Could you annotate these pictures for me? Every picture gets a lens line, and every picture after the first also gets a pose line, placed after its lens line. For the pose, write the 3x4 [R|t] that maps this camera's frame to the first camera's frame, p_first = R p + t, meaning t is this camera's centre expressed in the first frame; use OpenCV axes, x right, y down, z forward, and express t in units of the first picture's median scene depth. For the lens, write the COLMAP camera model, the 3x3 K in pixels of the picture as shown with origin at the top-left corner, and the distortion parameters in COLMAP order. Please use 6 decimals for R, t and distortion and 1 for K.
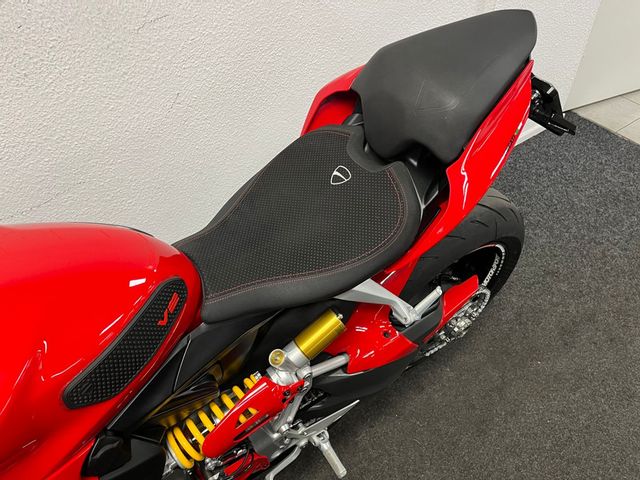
lens RADIAL K [[482.2, 0, 320.0], [0, 482.2, 240.0], [0, 0, 1]] dist [-0.004149, -0.006985]
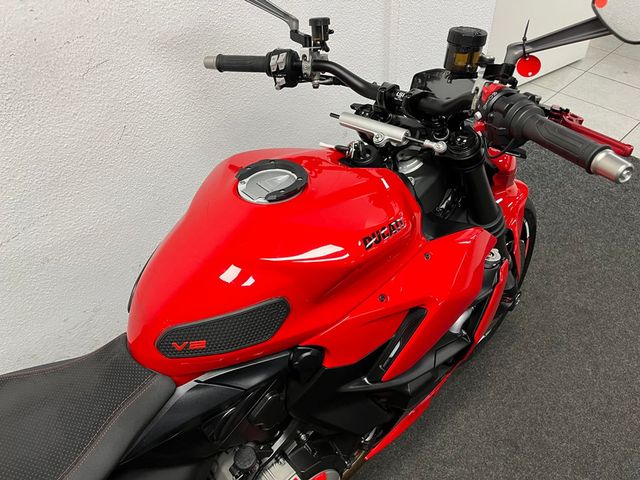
lens RADIAL K [[482.2, 0, 320.0], [0, 482.2, 240.0], [0, 0, 1]] dist [-0.004149, -0.006985]
pose [[0.989299, -0.123138, 0.078259, 0.032826], [0.124069, 0.992248, -0.007135, 0.022013], [-0.076773, 0.016768, 0.996908, -0.141916]]
